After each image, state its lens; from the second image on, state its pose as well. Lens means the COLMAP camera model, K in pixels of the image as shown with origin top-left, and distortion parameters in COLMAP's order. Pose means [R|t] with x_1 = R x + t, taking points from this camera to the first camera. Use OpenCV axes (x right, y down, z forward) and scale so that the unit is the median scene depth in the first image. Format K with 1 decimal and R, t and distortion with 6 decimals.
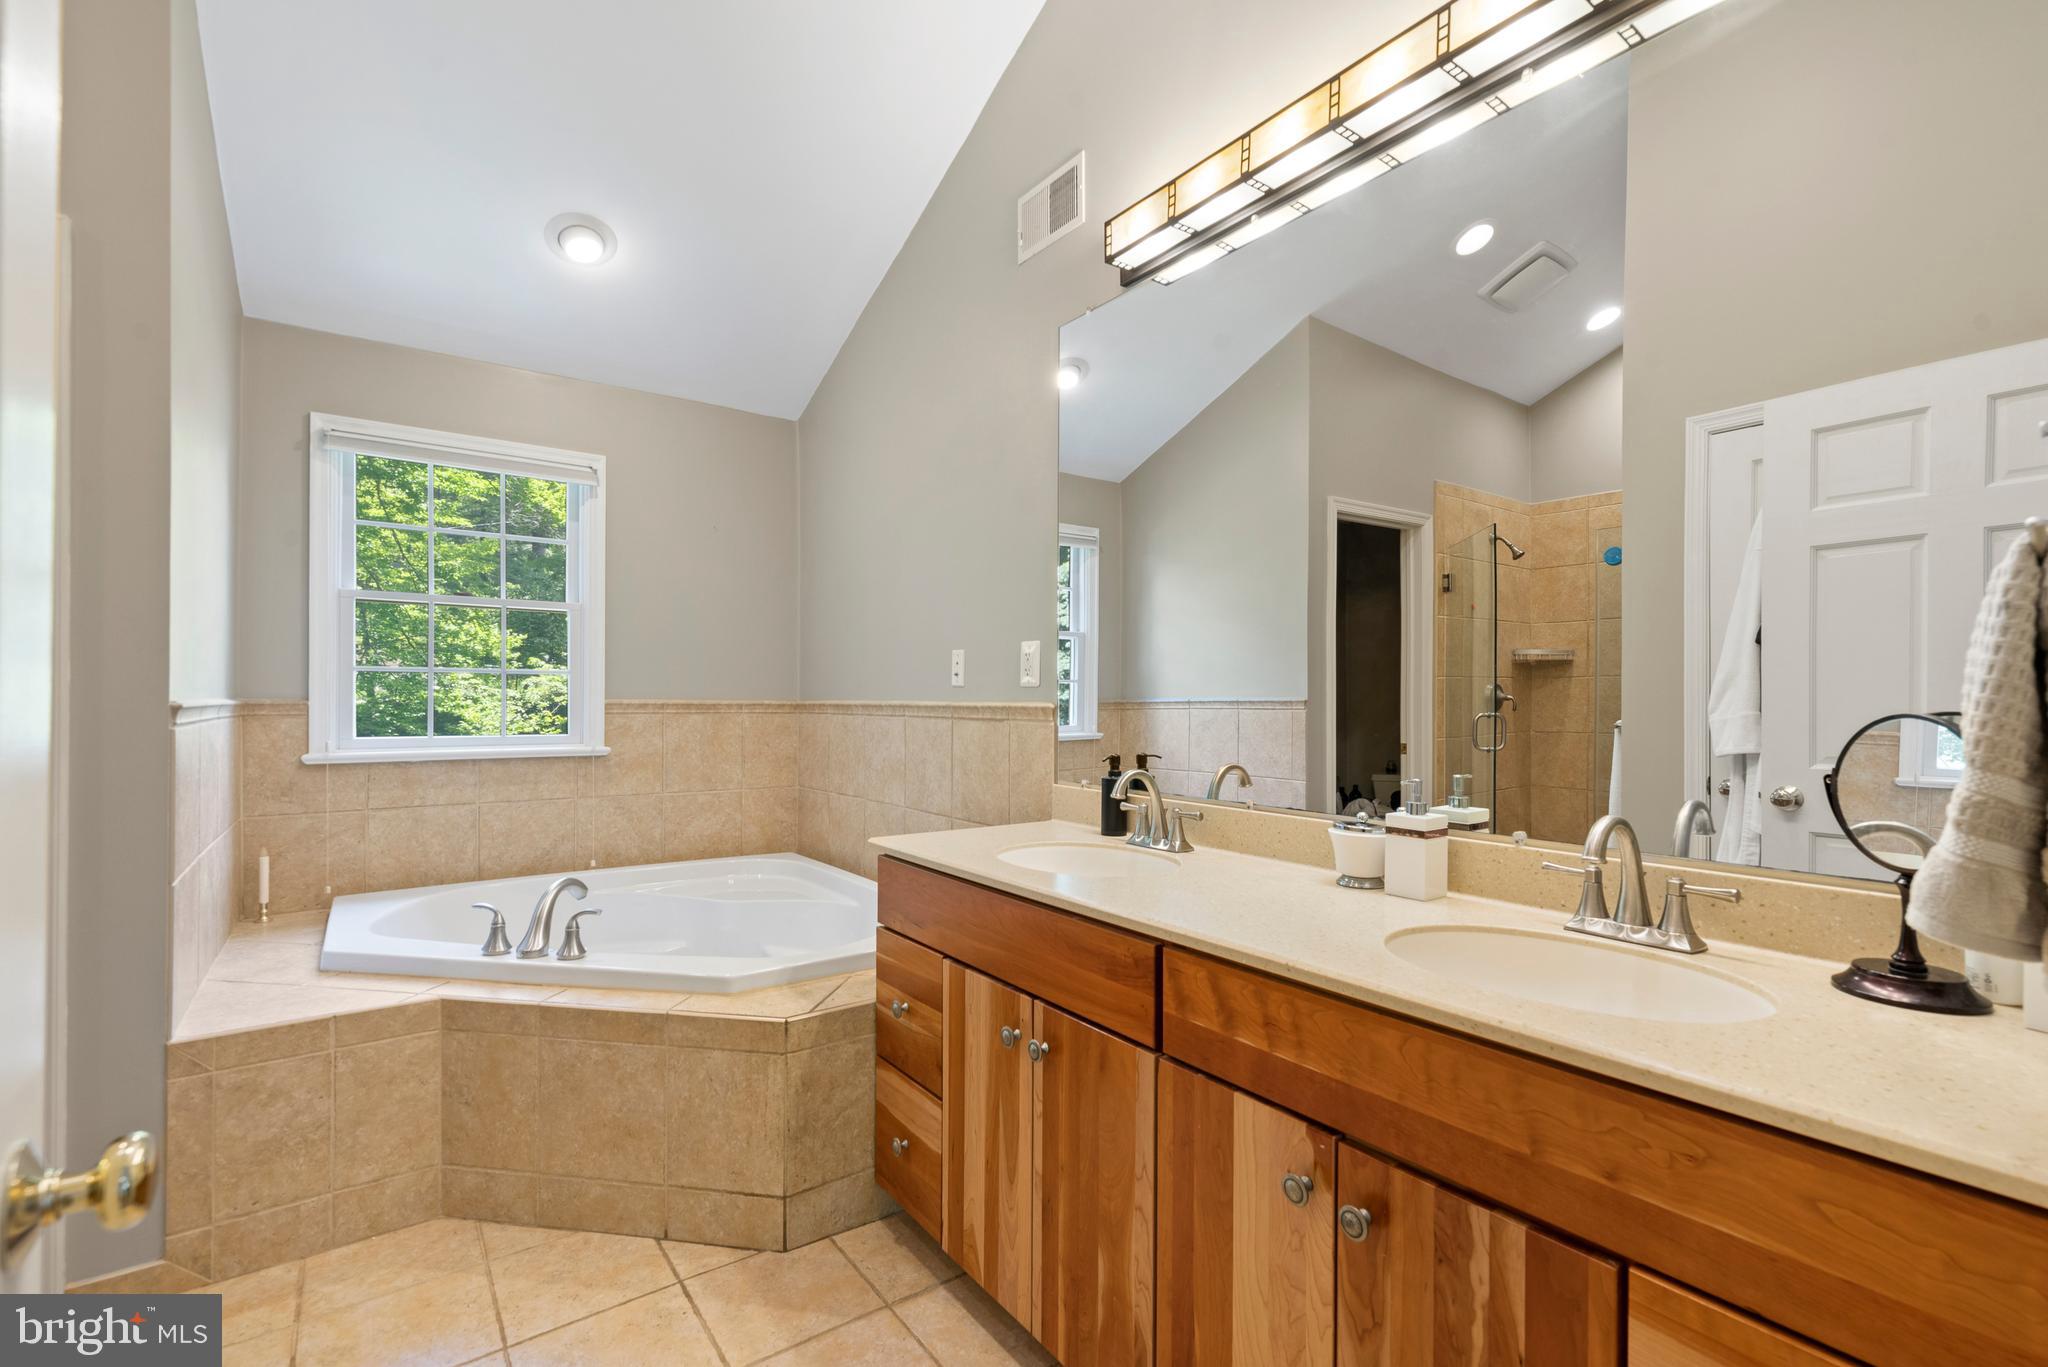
lens RADIAL K [[899.2, 0, 1030.1], [0, 899.2, 701.5], [0, 0, 1]] dist [0.003387, -0.000537]
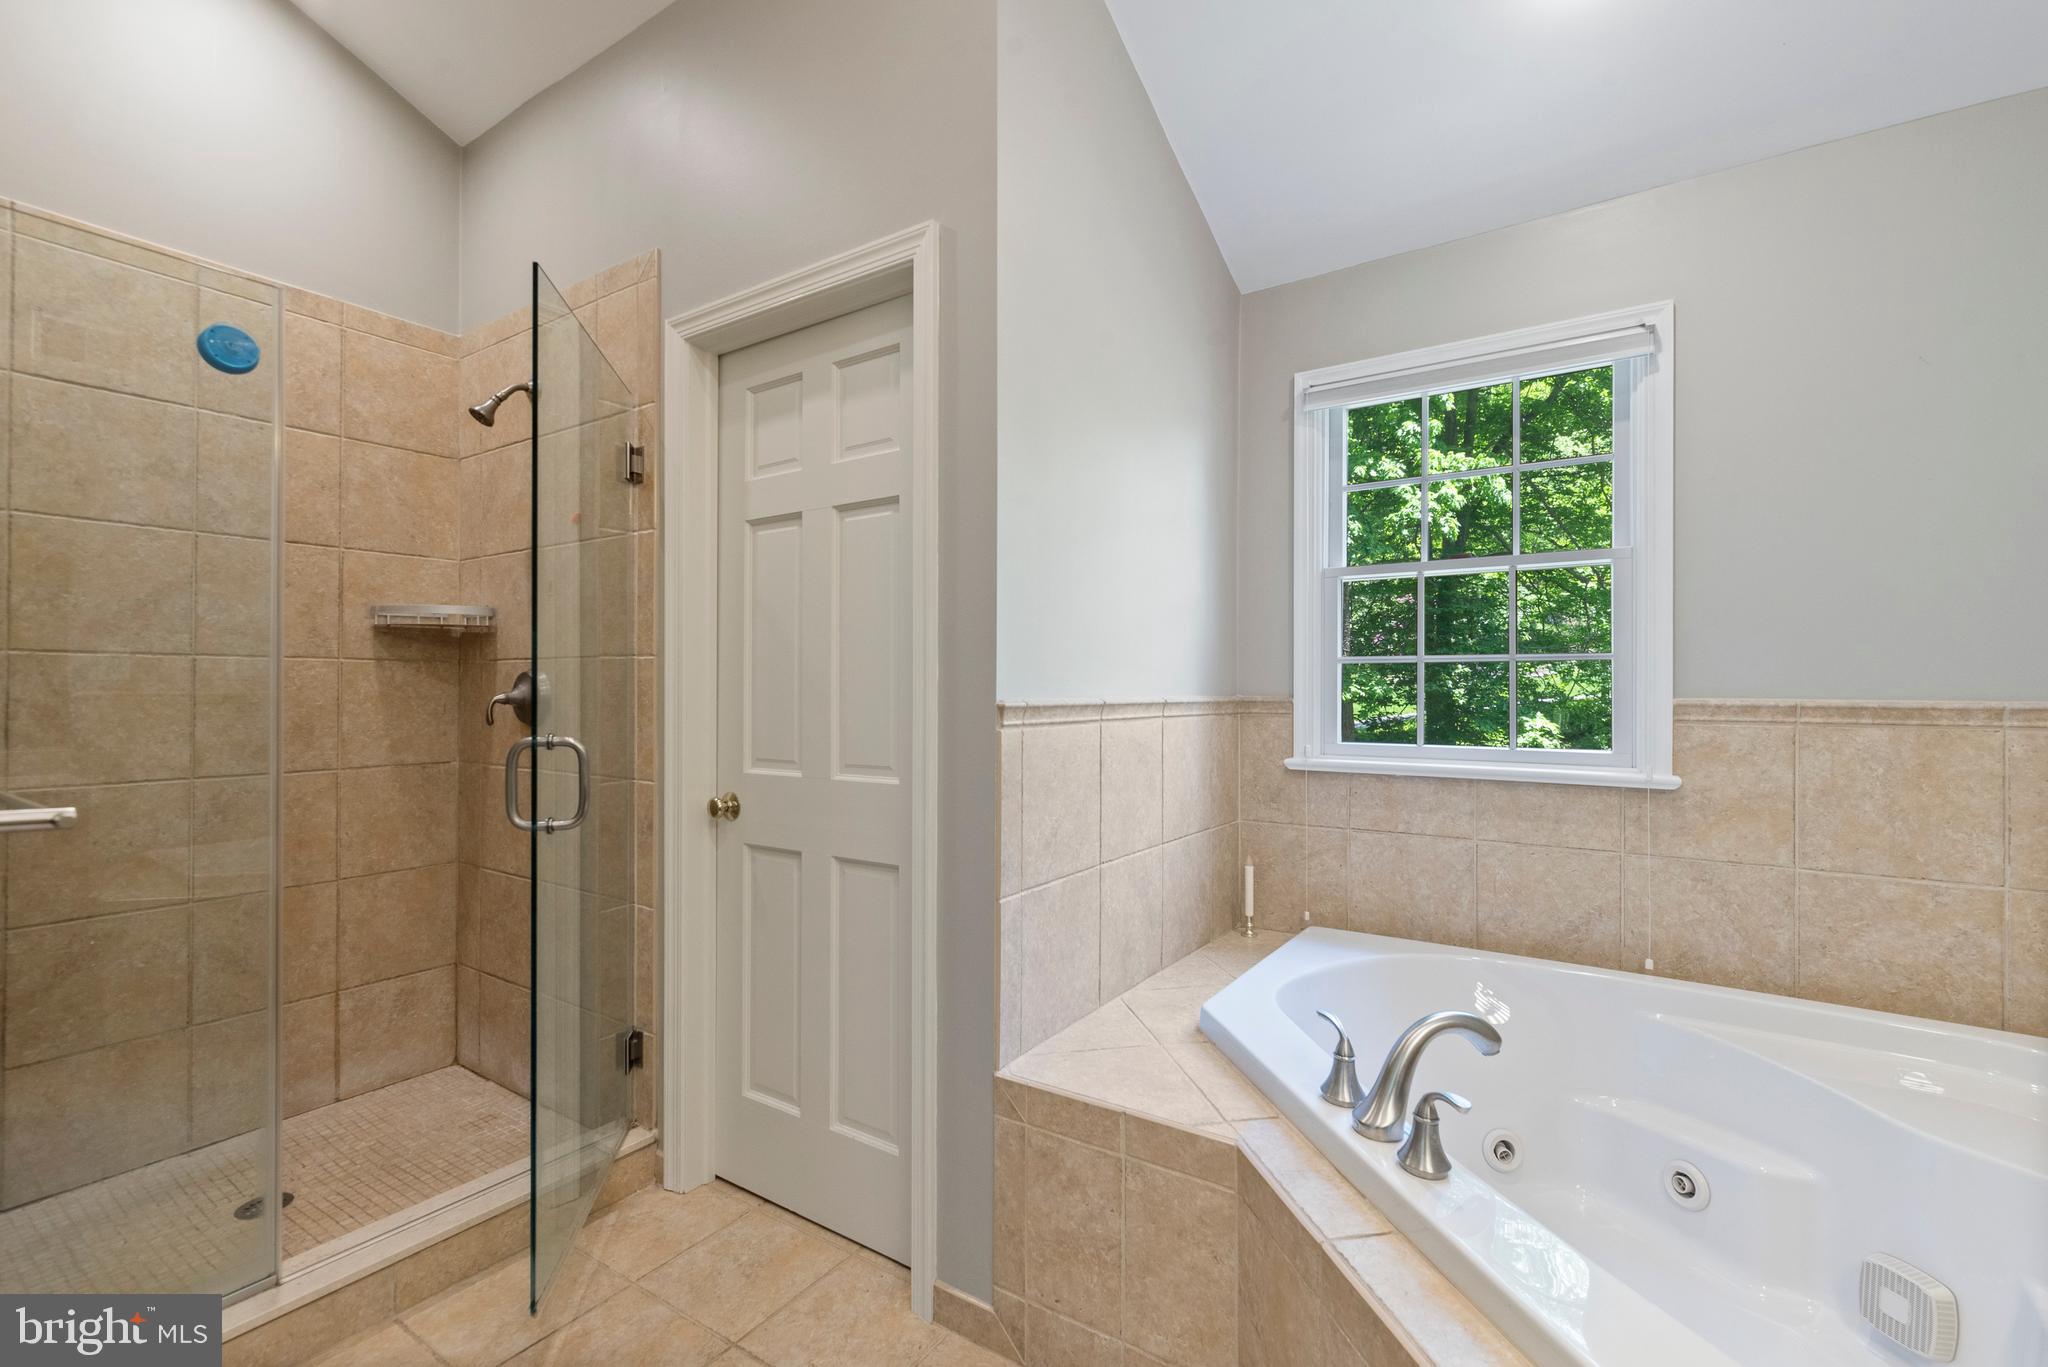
lens RADIAL K [[899.2, 0, 1010.0], [0, 899.2, 685.3], [0, 0, 1]] dist [0.003387, -0.000537]
pose [[0.328645, -0.006711, -0.944430, -0.051321], [-0.003152, 0.999961, -0.008202, -0.005087], [0.944448, 0.005672, 0.328611, 0.430880]]
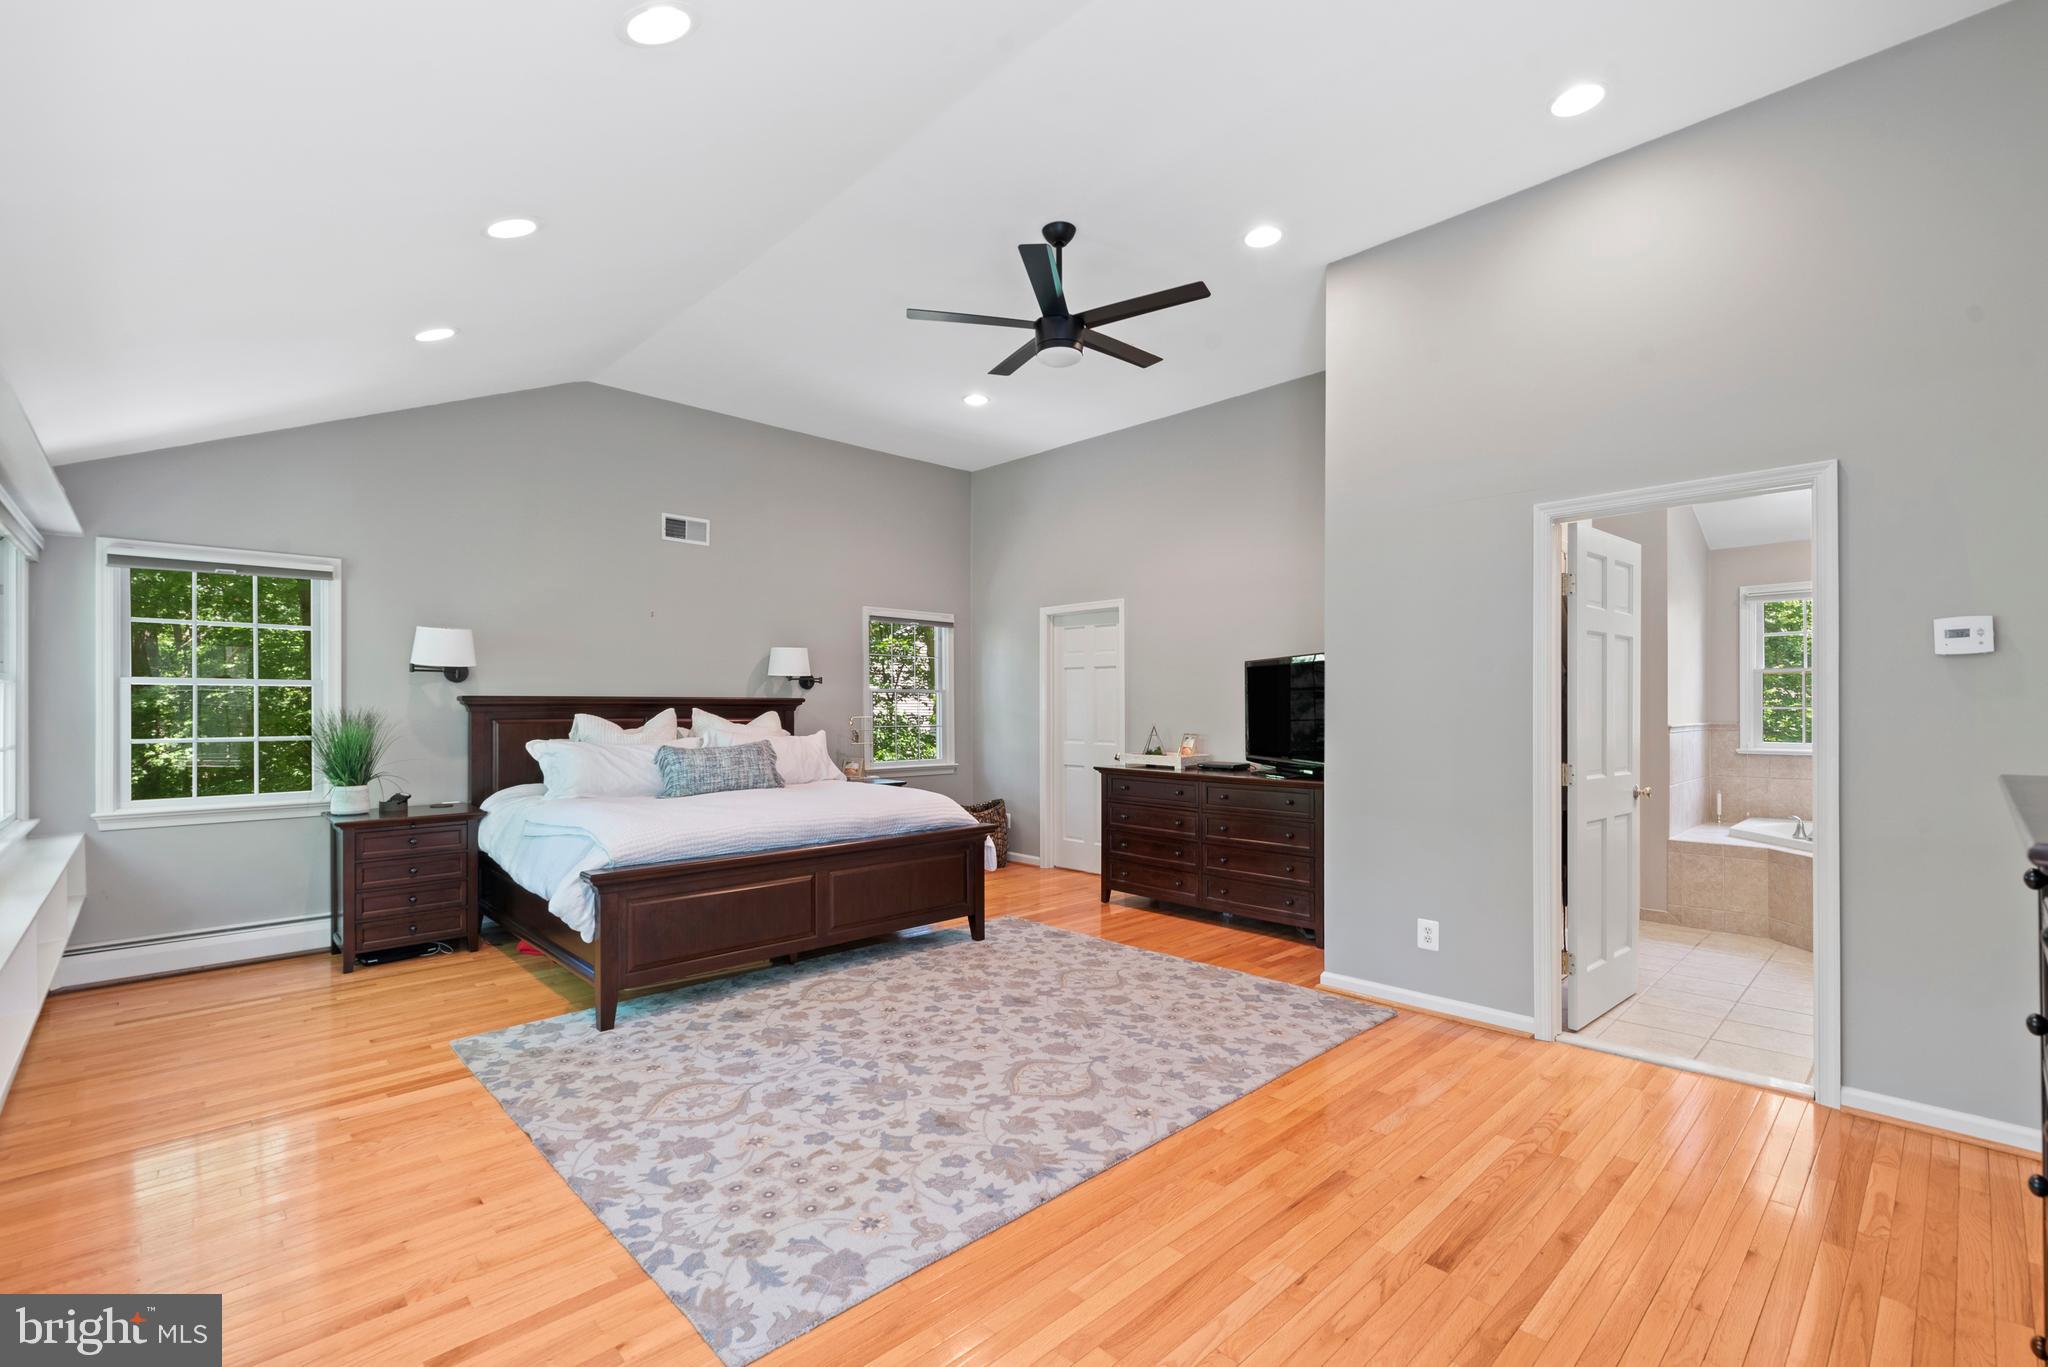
lens RADIAL K [[899.2, 0, 1012.3], [0, 899.2, 701.0], [0, 0, 1]] dist [0.003387, -0.000537]
pose [[0.118941, -0.008585, -0.992864, 1.067227], [-0.000980, 0.999961, -0.008763, -0.031866], [0.992901, 0.002015, 0.118928, -0.921953]]
